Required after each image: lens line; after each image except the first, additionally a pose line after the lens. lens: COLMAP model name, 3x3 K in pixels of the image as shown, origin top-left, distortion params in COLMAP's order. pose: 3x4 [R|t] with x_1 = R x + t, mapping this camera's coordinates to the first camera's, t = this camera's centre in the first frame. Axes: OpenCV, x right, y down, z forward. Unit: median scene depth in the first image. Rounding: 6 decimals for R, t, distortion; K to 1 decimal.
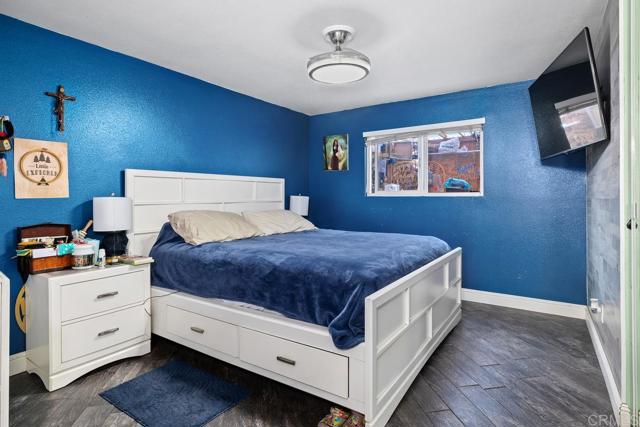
lens RADIAL K [[343.8, 0, 320.5], [0, 343.8, 201.9], [0, 0, 1]] dist [-0.000079, -0.000008]
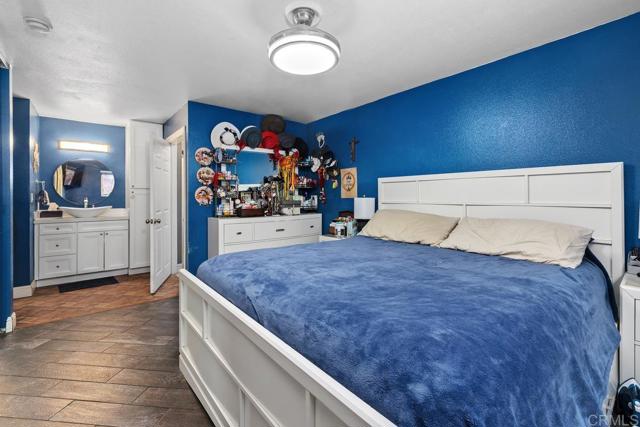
lens RADIAL K [[282.3, 0, 318.4], [0, 282.3, 193.0], [0, 0, 1]] dist [0.000154, -0.000004]
pose [[-0.292343, -0.003701, -0.956306, 0.735125], [-0.009253, 0.999957, -0.001042, -0.032701], [0.956269, 0.008544, -0.292364, 1.234662]]
